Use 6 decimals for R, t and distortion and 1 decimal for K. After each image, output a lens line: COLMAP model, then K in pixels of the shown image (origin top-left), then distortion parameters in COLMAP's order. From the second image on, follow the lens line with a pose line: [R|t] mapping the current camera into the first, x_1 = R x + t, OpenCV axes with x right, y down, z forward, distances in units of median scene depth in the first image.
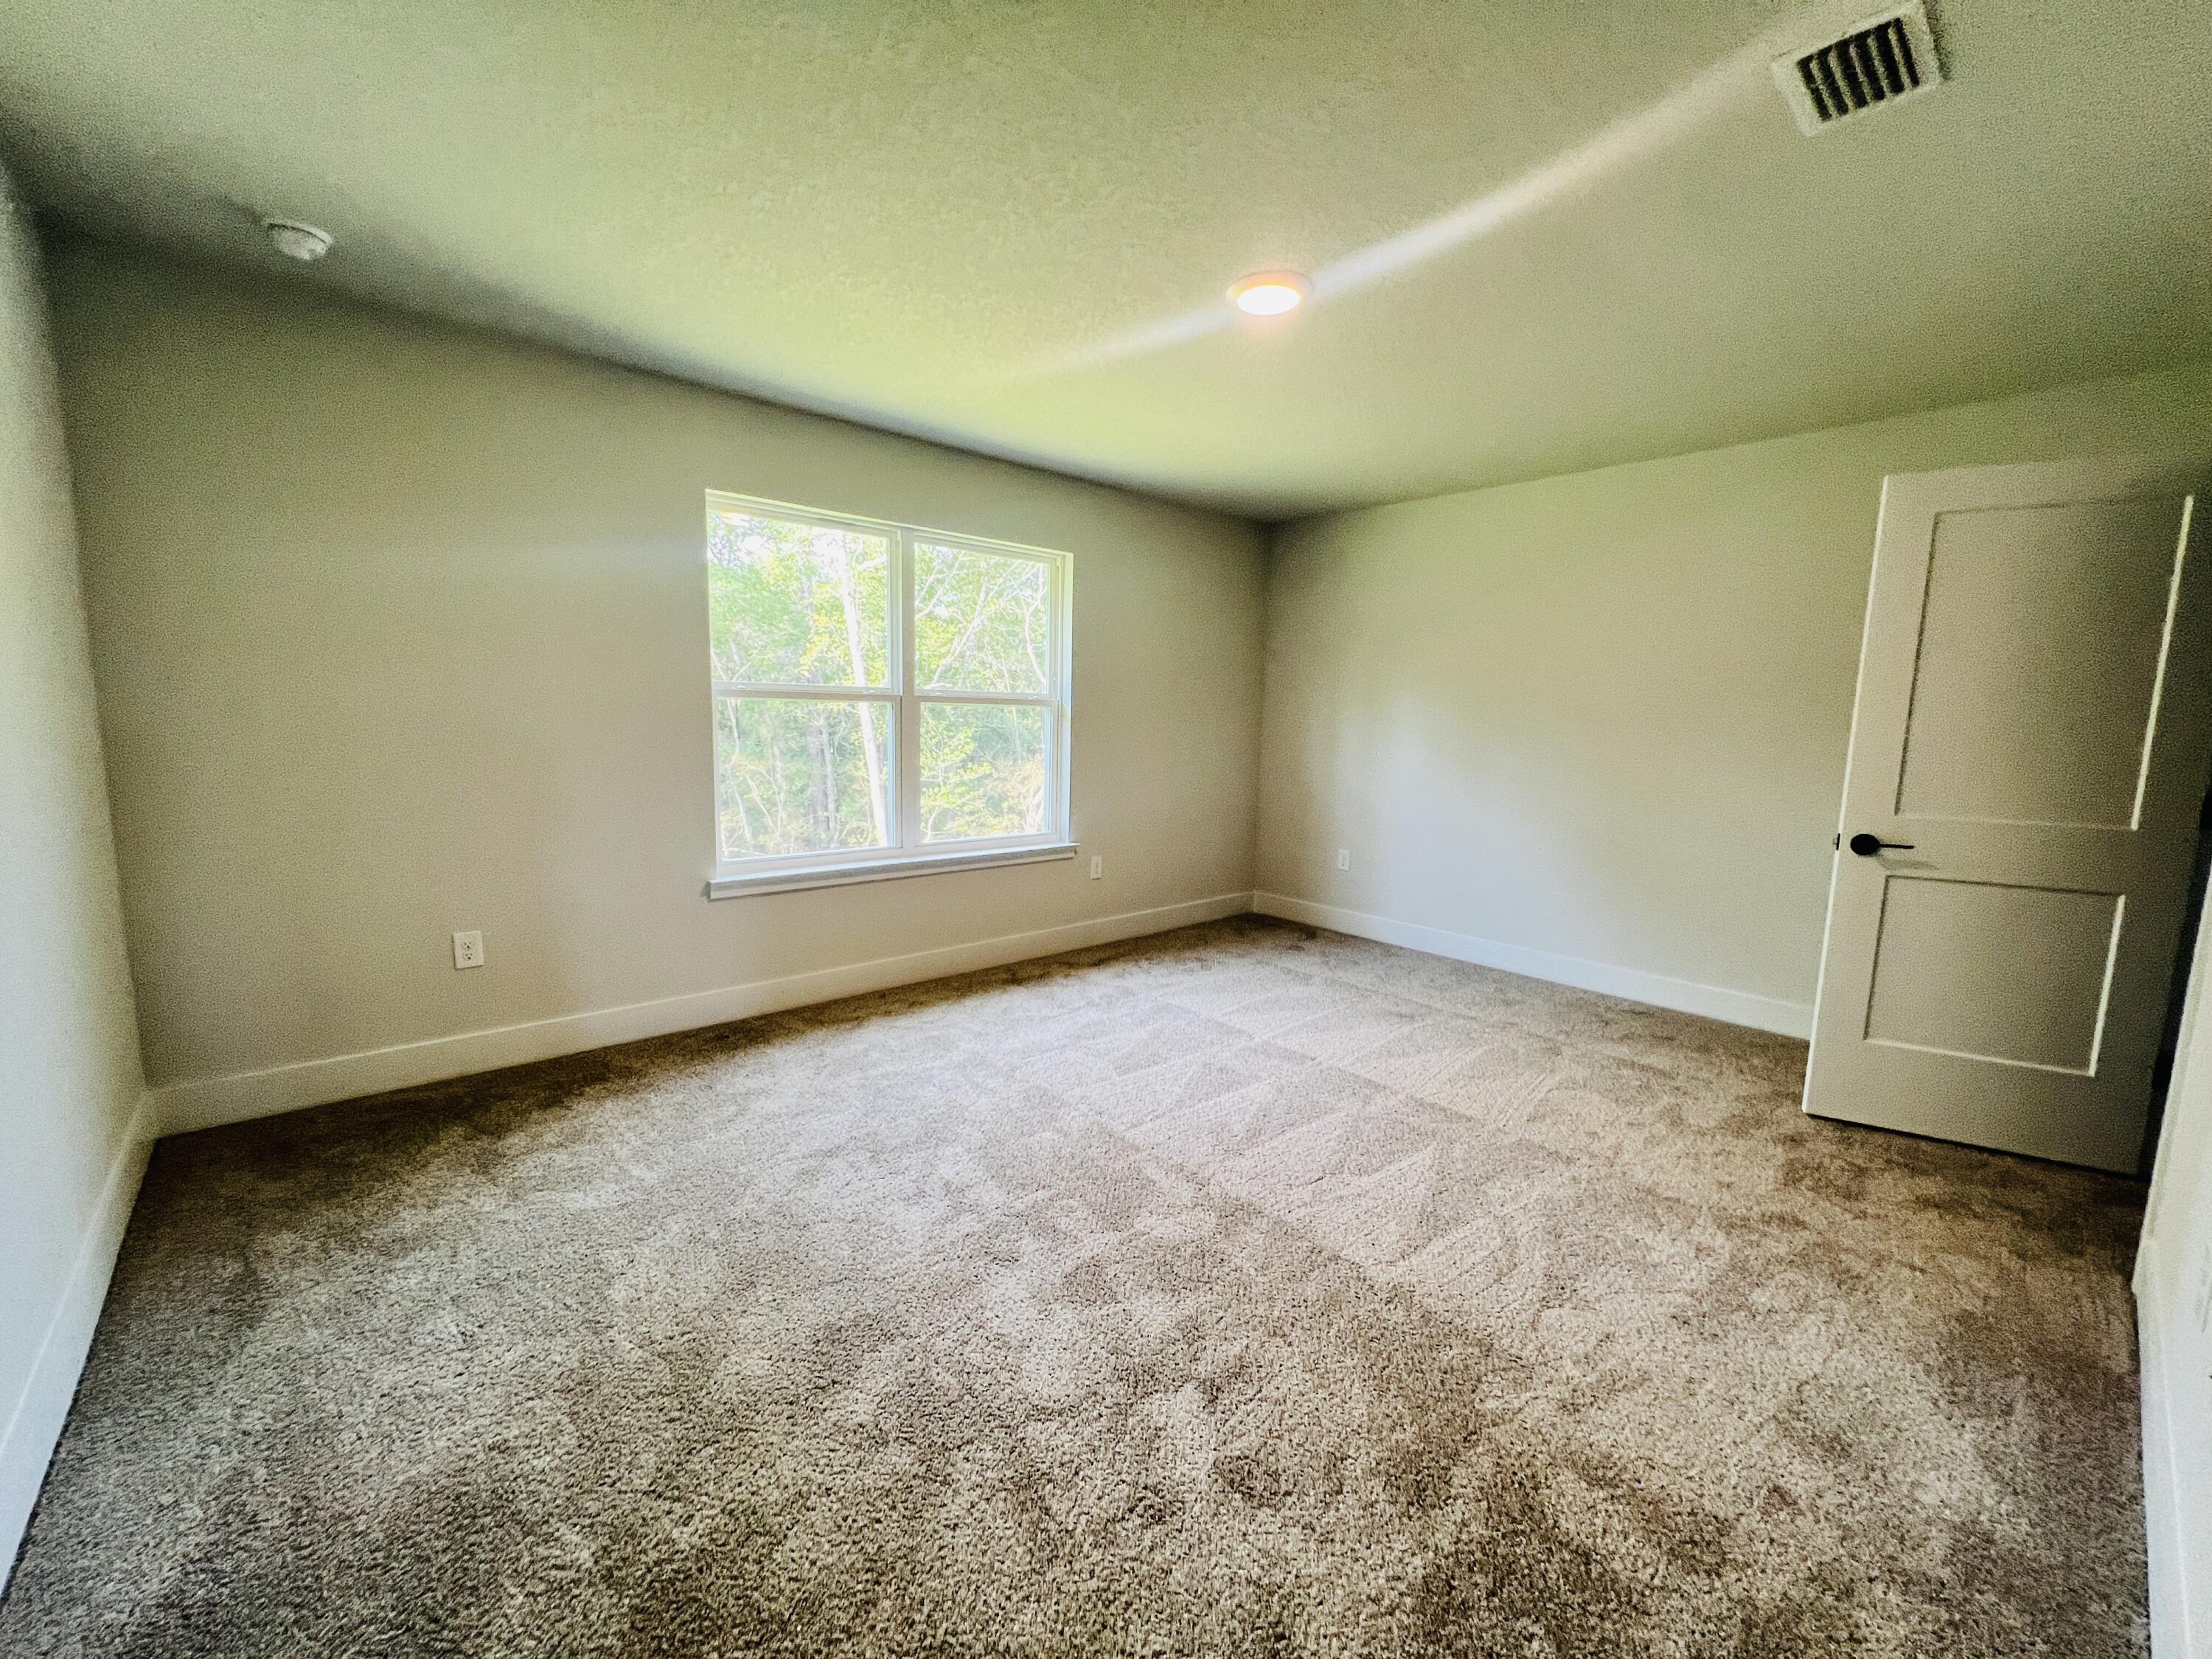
lens RADIAL K [[886.1, 0, 1107.0], [0, 886.1, 828.0], [0, 0, 1]] dist [-0.001323, 0.000079]
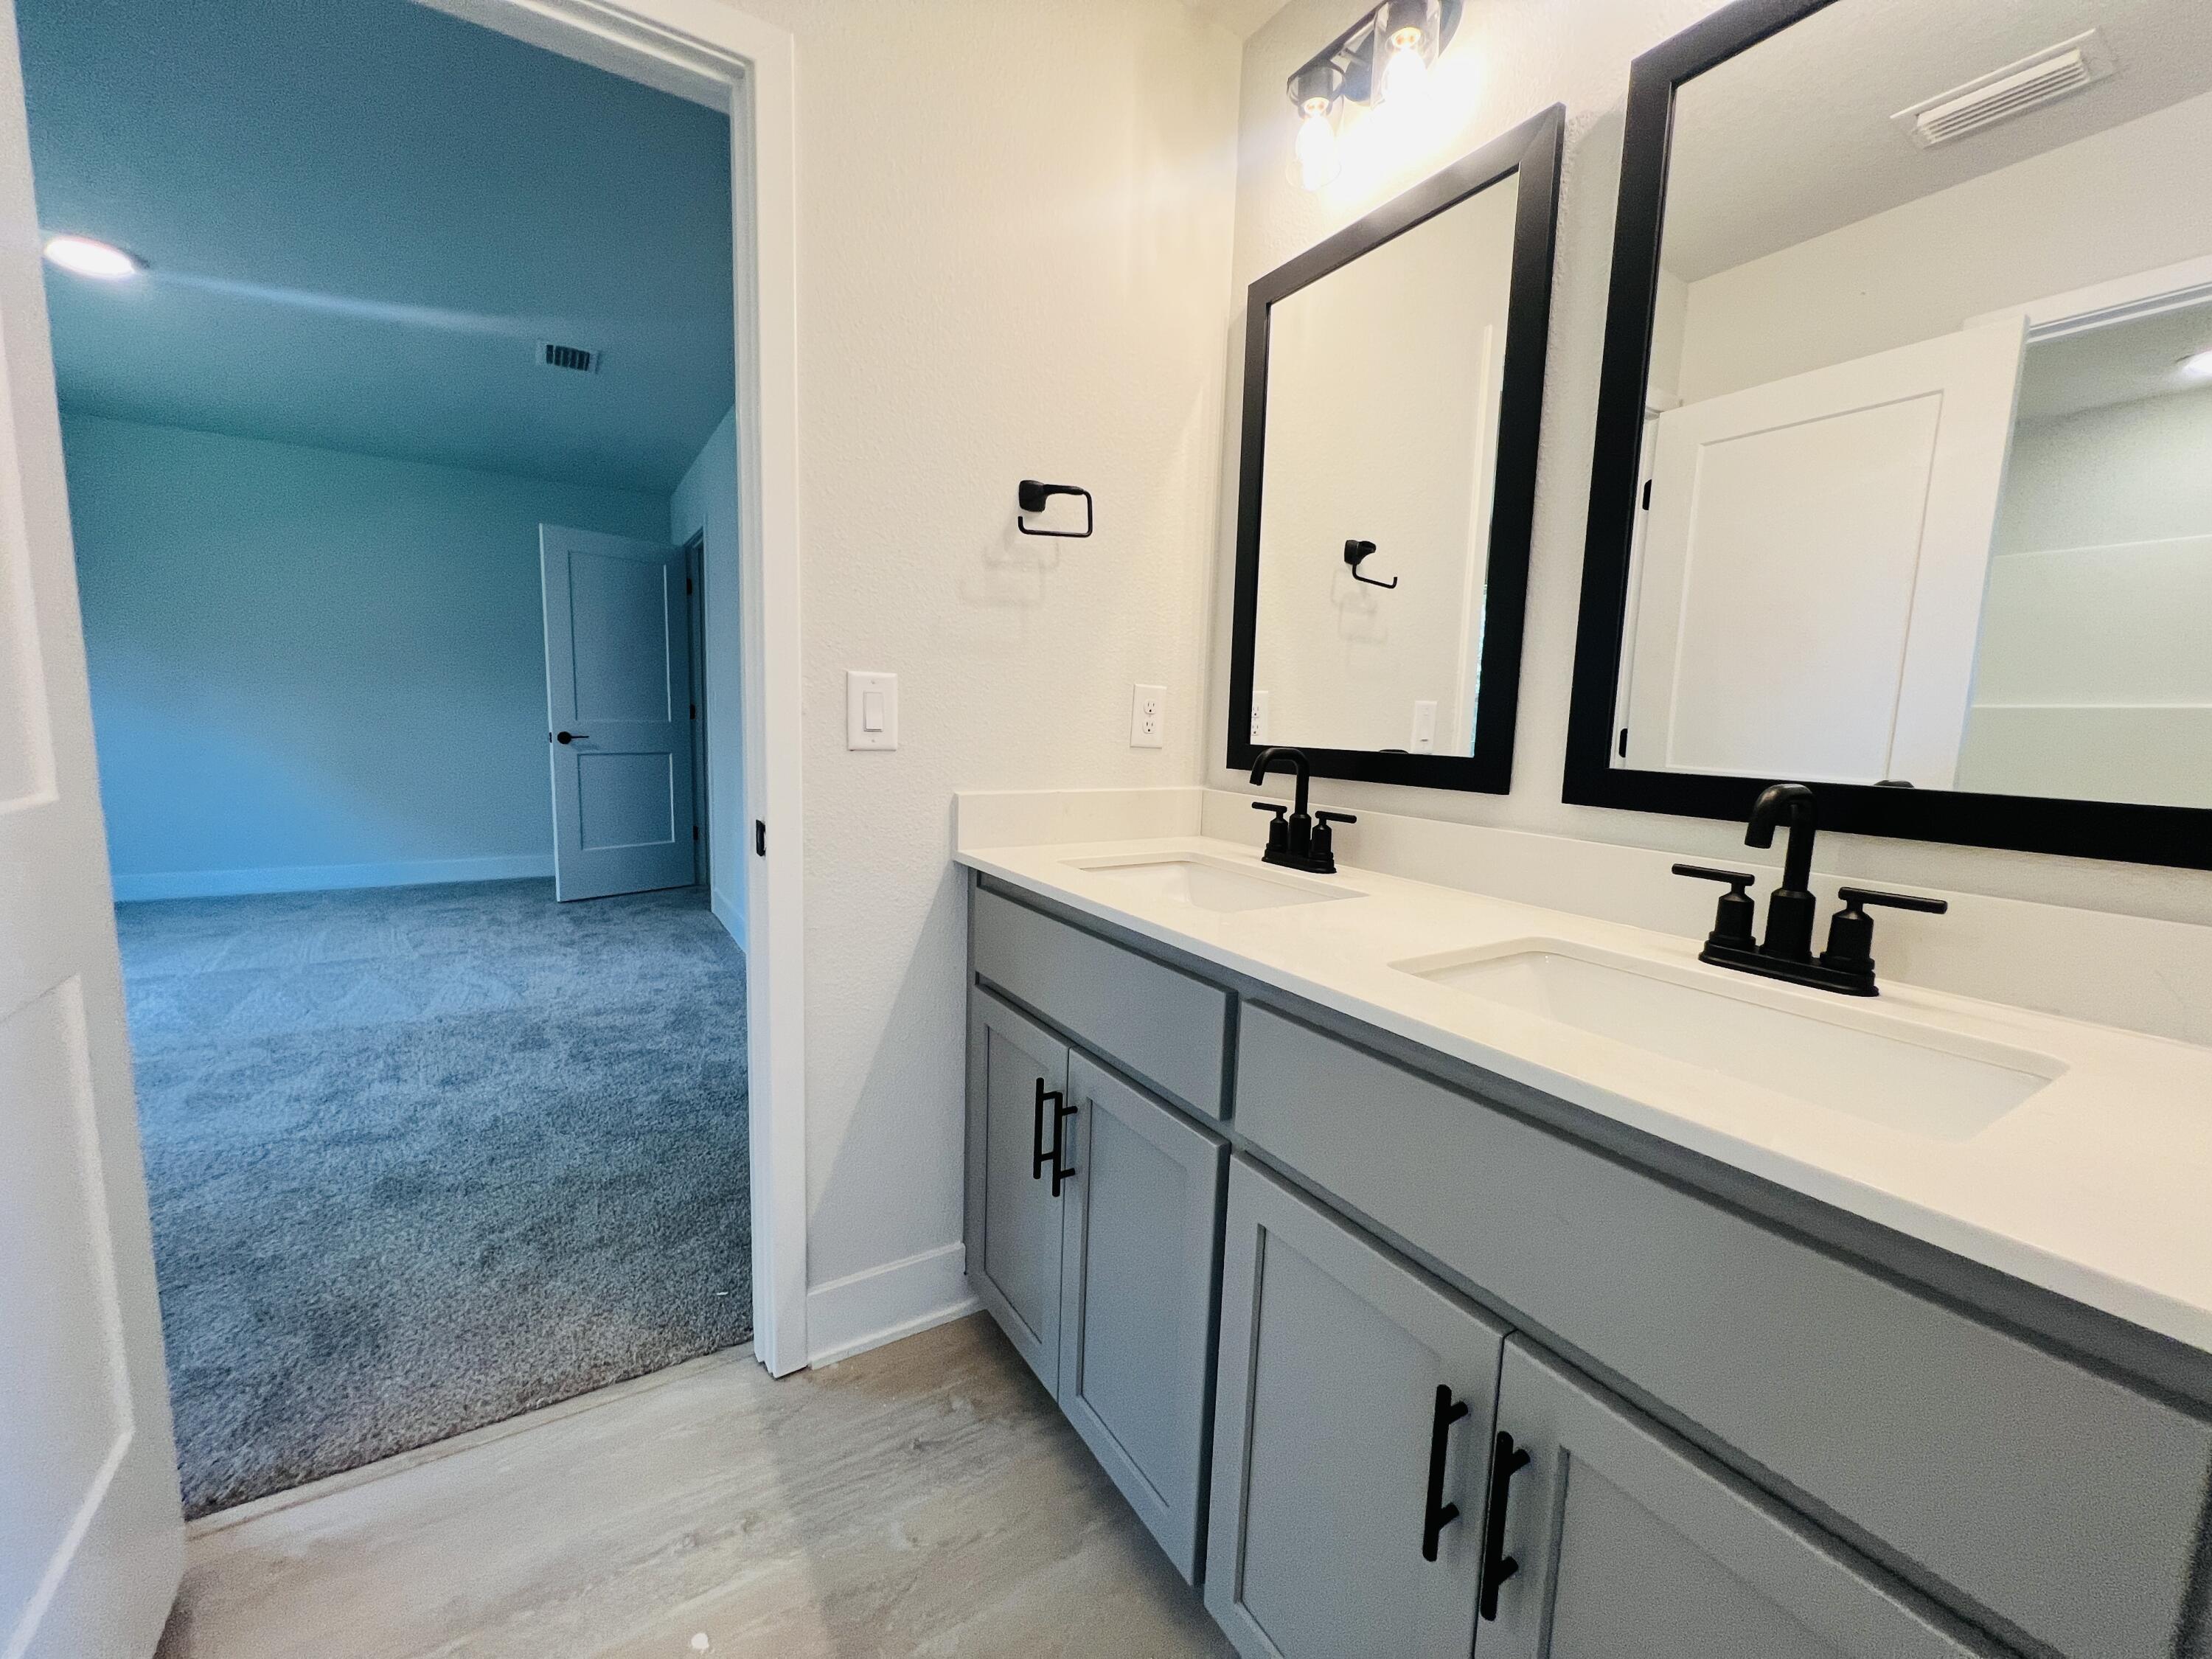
lens RADIAL K [[886.1, 0, 1100.4], [0, 886.1, 828.1], [0, 0, 1]] dist [-0.001323, 0.000079]
pose [[0.170816, -0.145943, 0.974434, -1.057214], [0.094623, 0.986828, 0.131212, 0.101625], [-0.980749, 0.069791, 0.182376, -0.517813]]
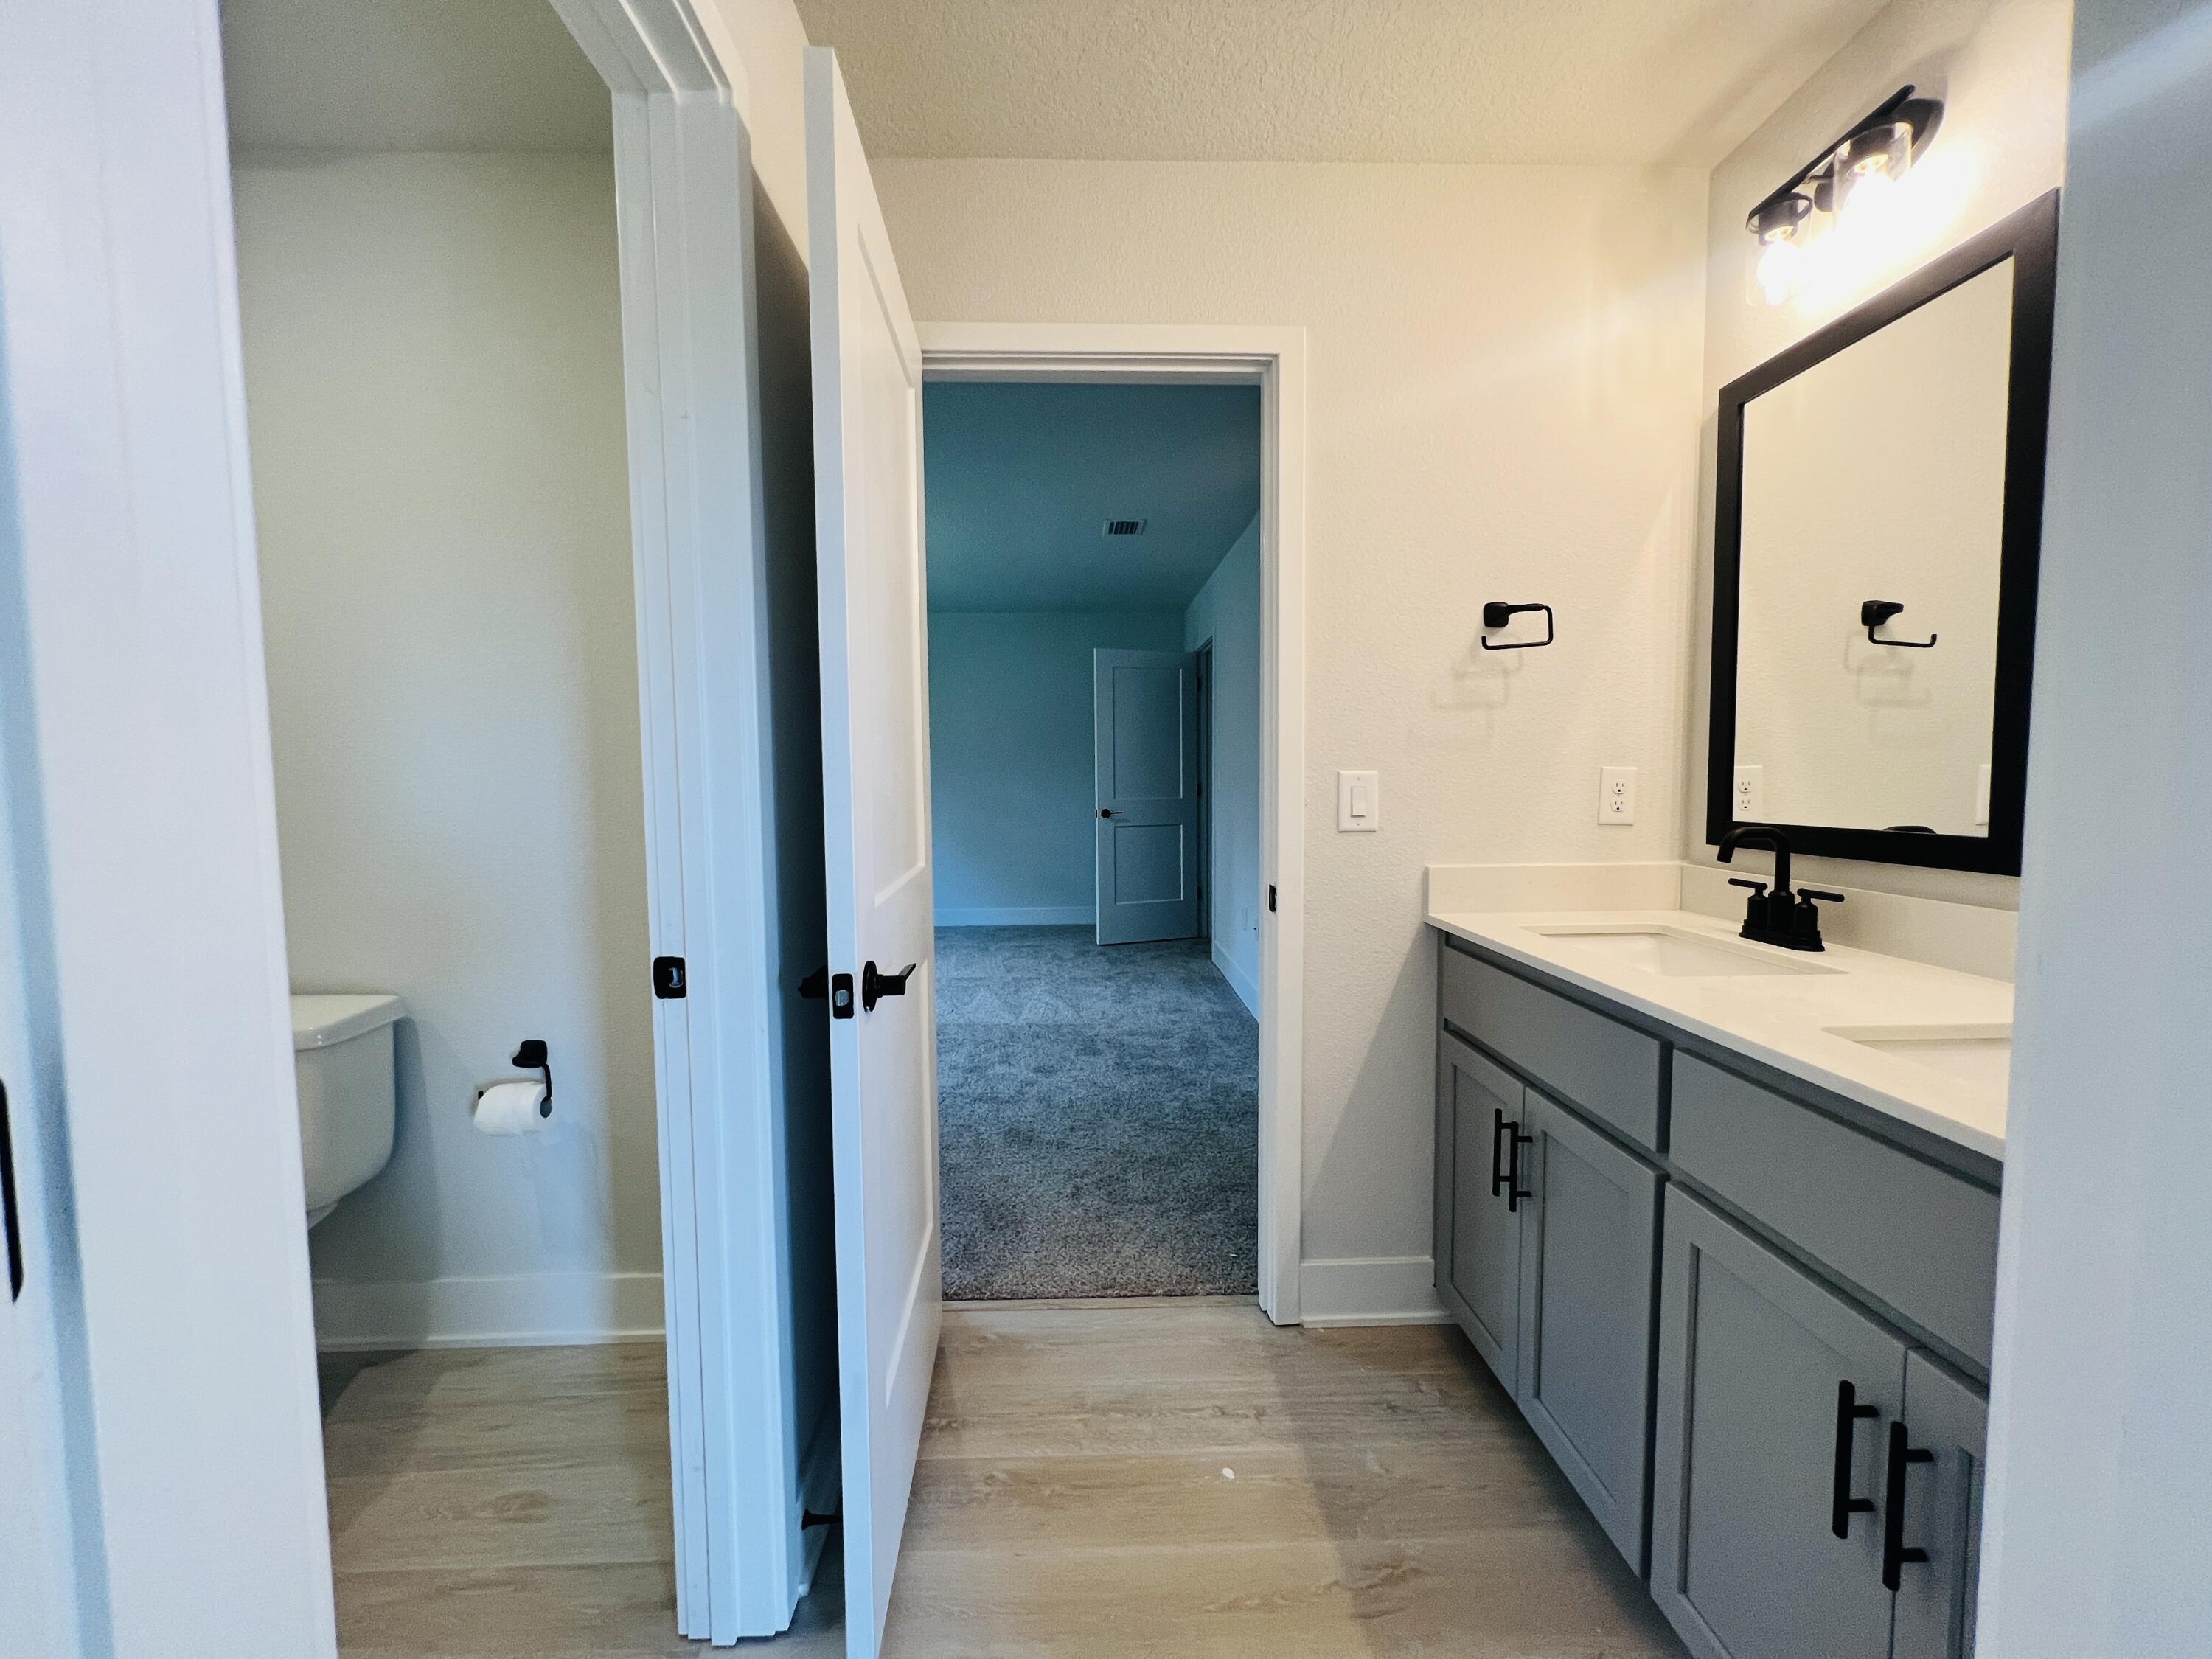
lens RADIAL K [[886.1, 0, 1099.6], [0, 886.1, 829.9], [0, 0, 1]] dist [-0.001323, 0.000079]
pose [[0.641473, -0.081220, 0.762834, -1.269685], [0.120932, 0.992653, 0.003996, 0.075332], [-0.757554, 0.089688, 0.646582, -0.609130]]
